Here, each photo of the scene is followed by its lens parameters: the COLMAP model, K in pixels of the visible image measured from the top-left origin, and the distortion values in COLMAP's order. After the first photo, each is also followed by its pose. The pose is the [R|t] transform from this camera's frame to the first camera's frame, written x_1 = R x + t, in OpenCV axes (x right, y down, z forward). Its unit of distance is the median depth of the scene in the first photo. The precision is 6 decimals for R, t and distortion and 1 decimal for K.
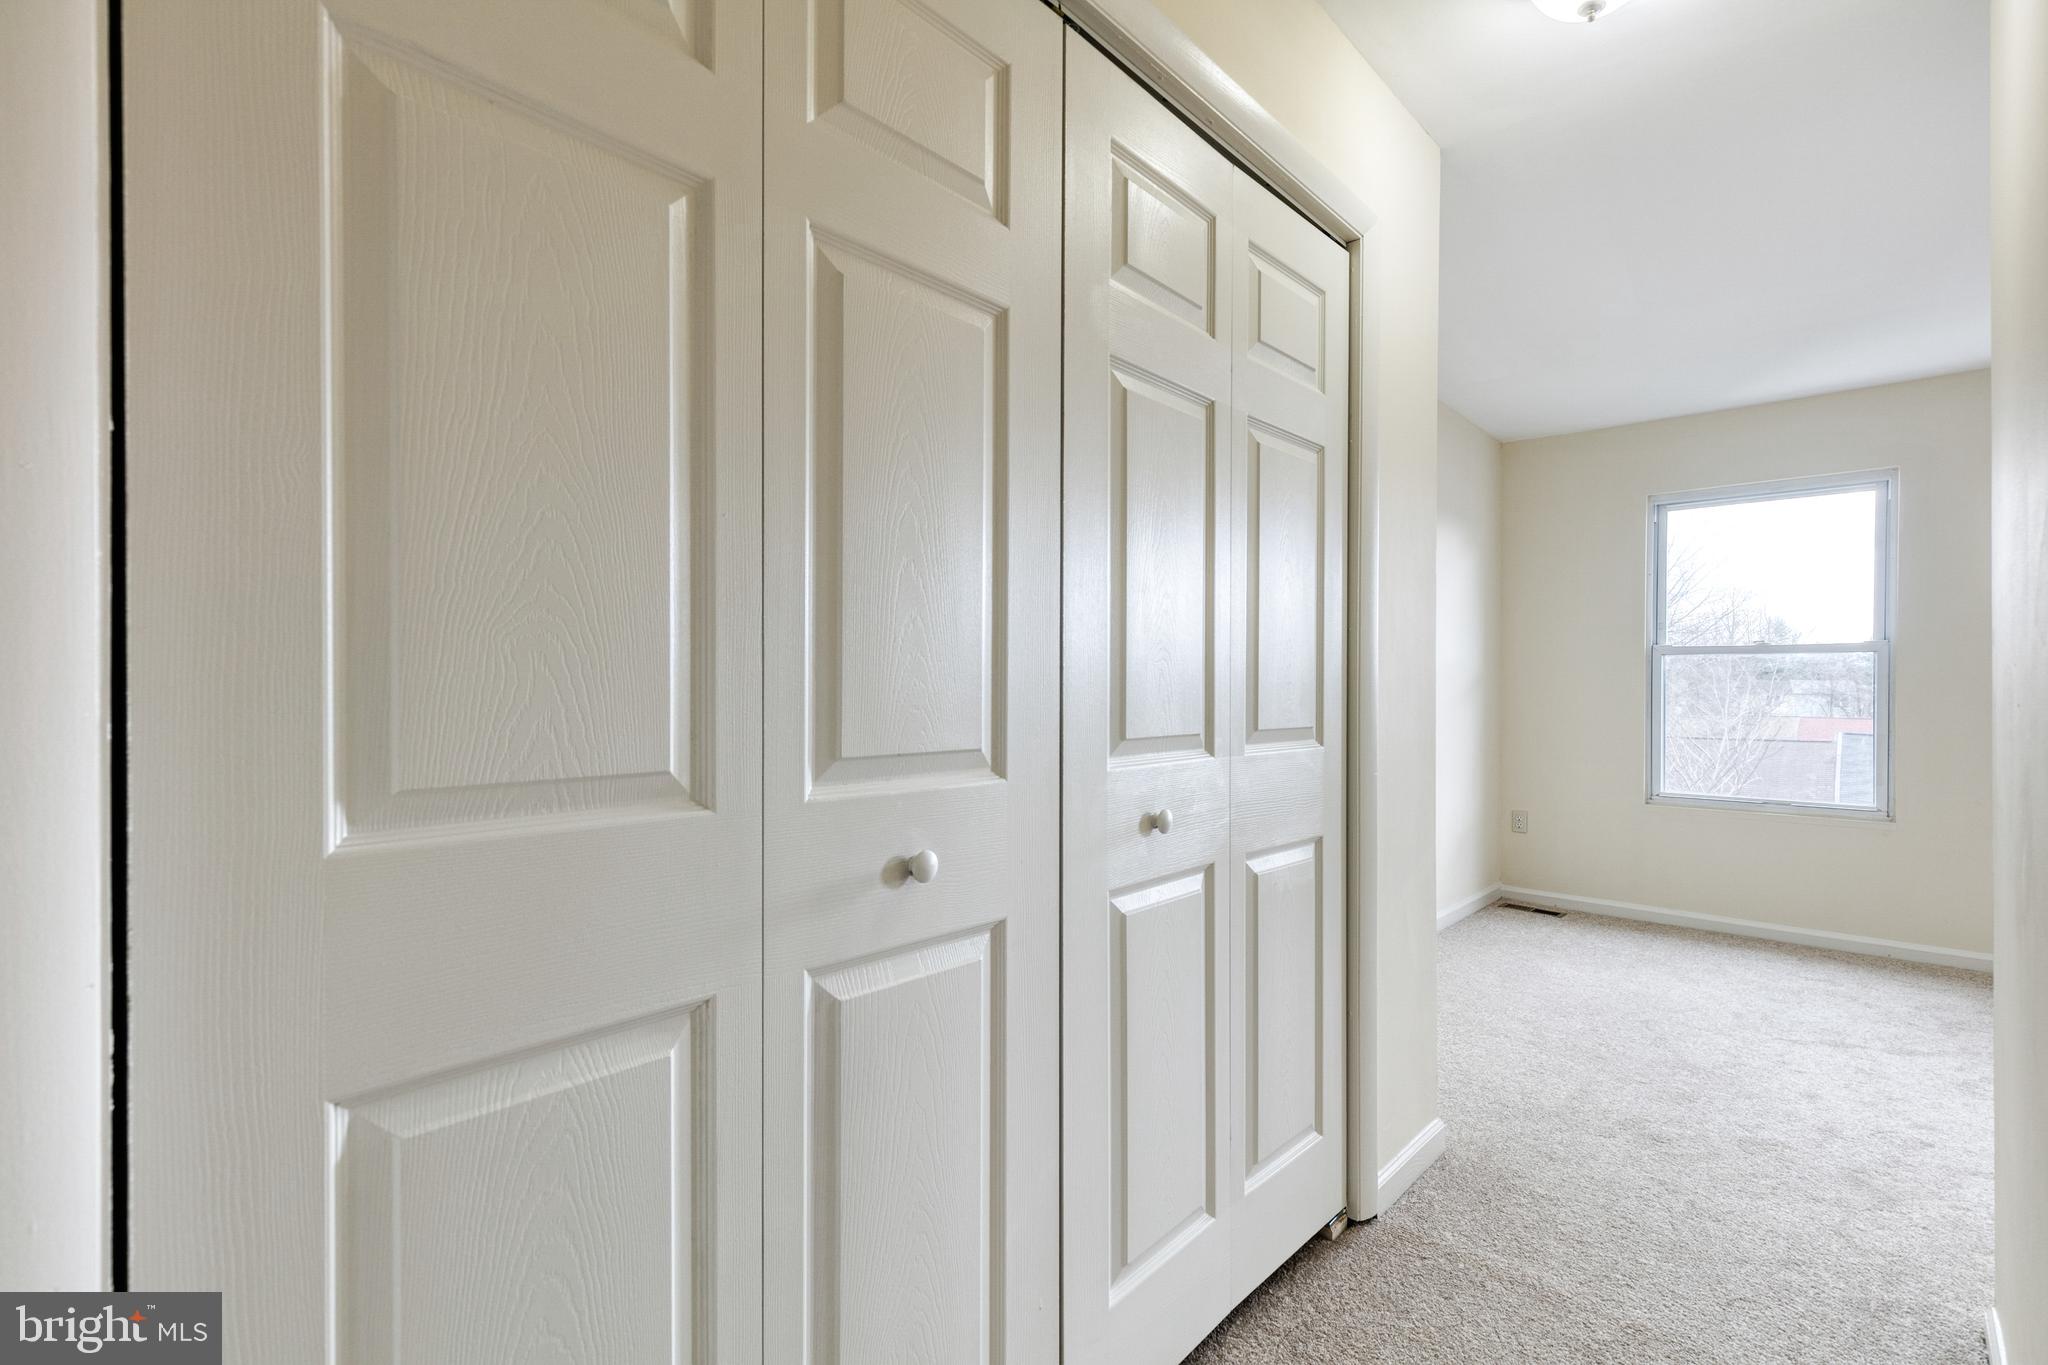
lens RADIAL K [[922.9, 0, 1043.8], [0, 922.9, 687.3], [0, 0, 1]] dist [0.008572, -0.000445]
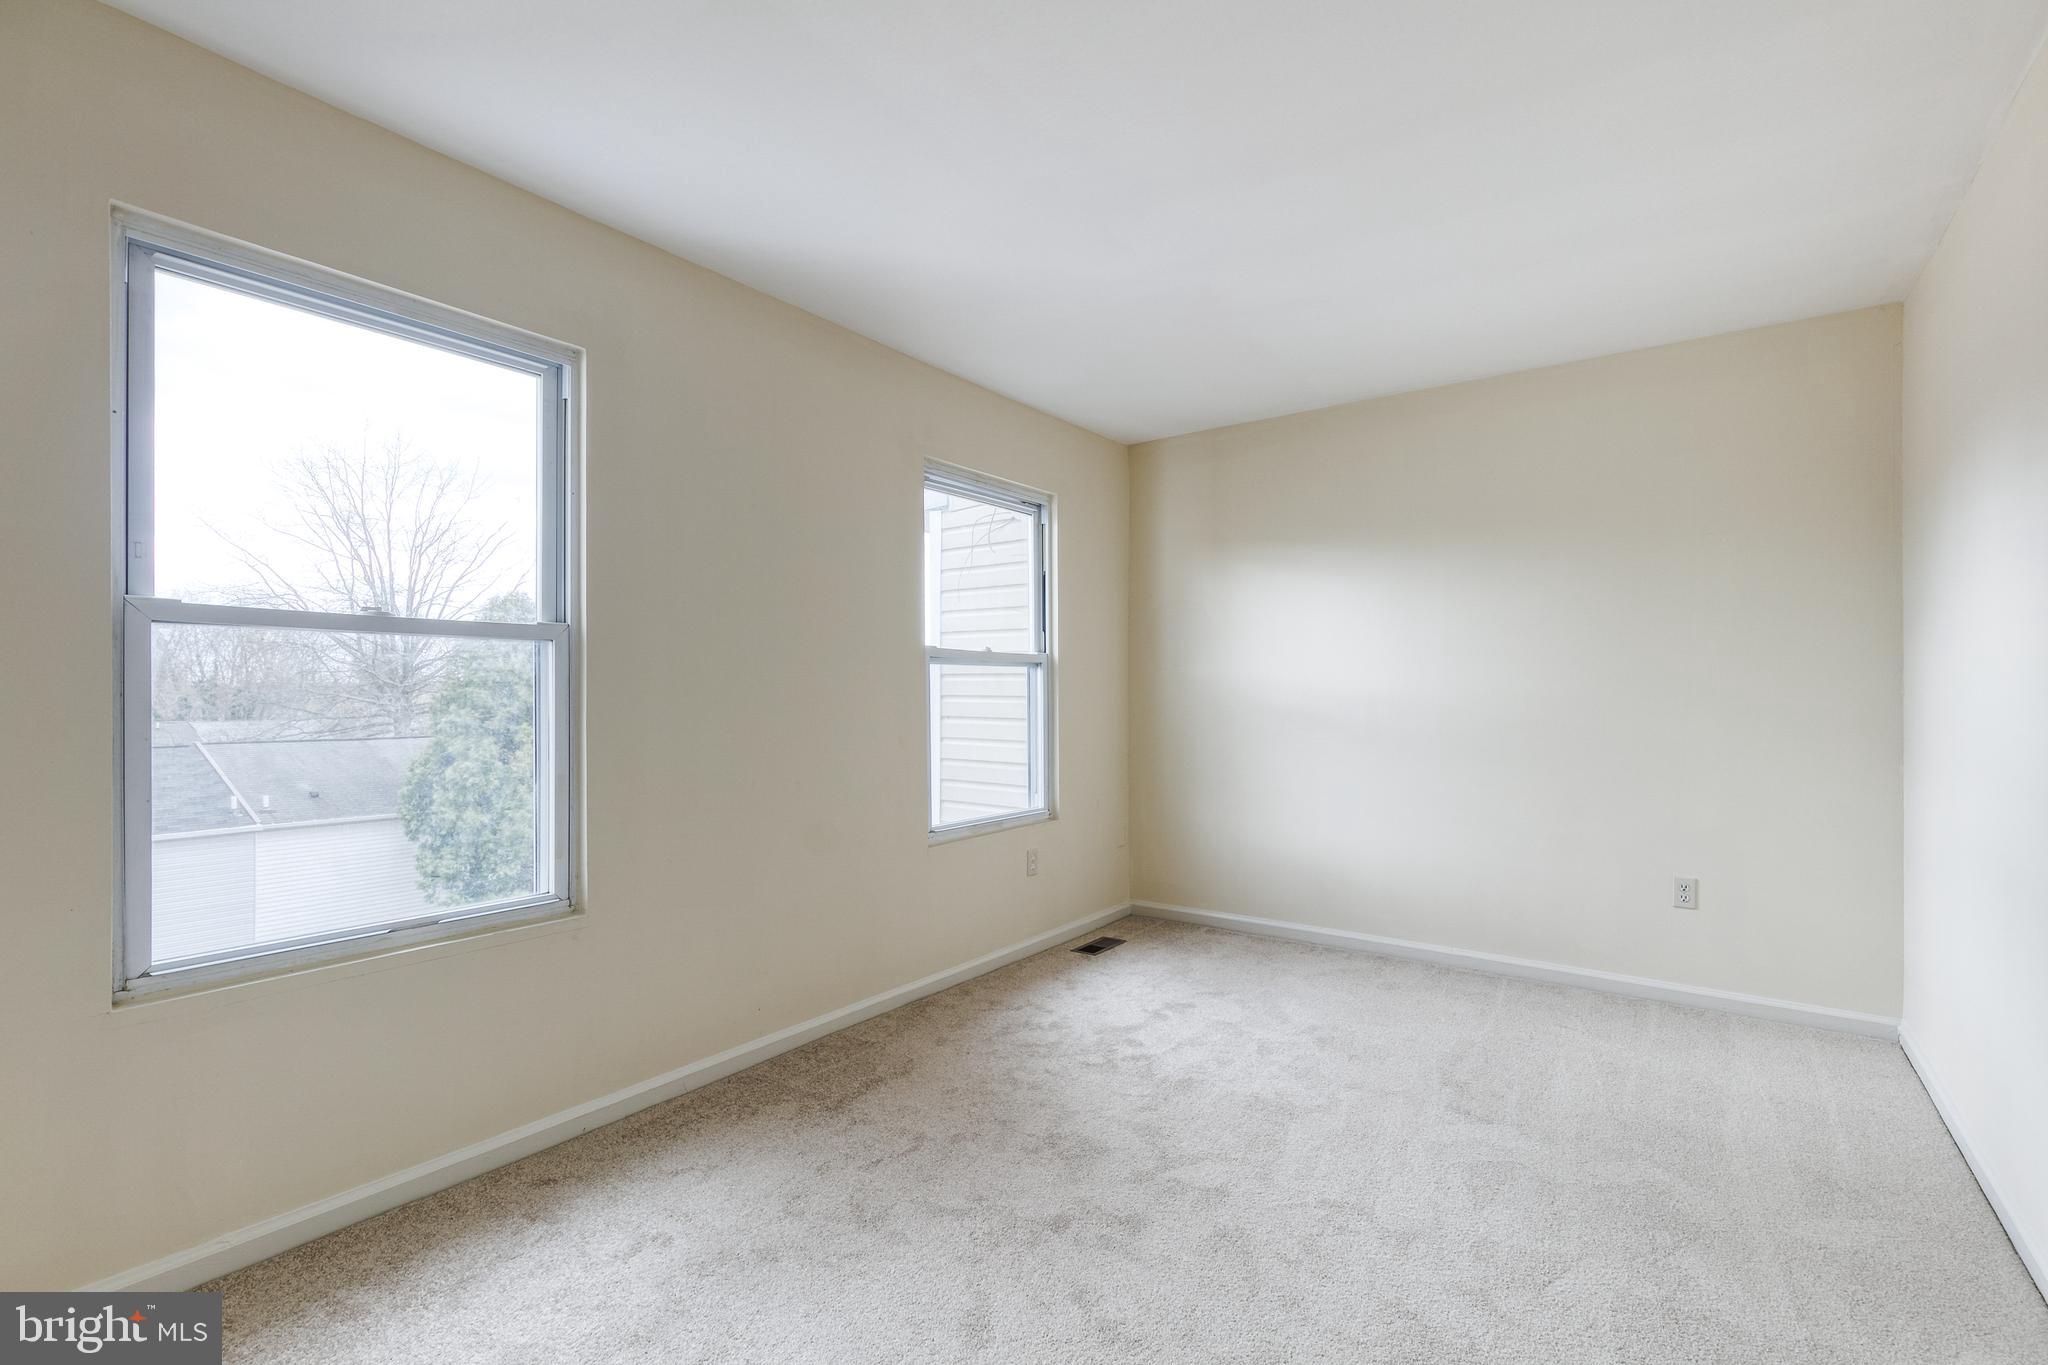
lens RADIAL K [[909.7, 0, 1050.3], [0, 909.7, 692.3], [0, 0, 1]] dist [0.014154, -0.005317]
pose [[-0.113856, -0.004537, 0.993487, 0.242414], [0.007192, 0.999960, 0.005391, -0.004461], [-0.993471, 0.007759, -0.113819, 0.697762]]
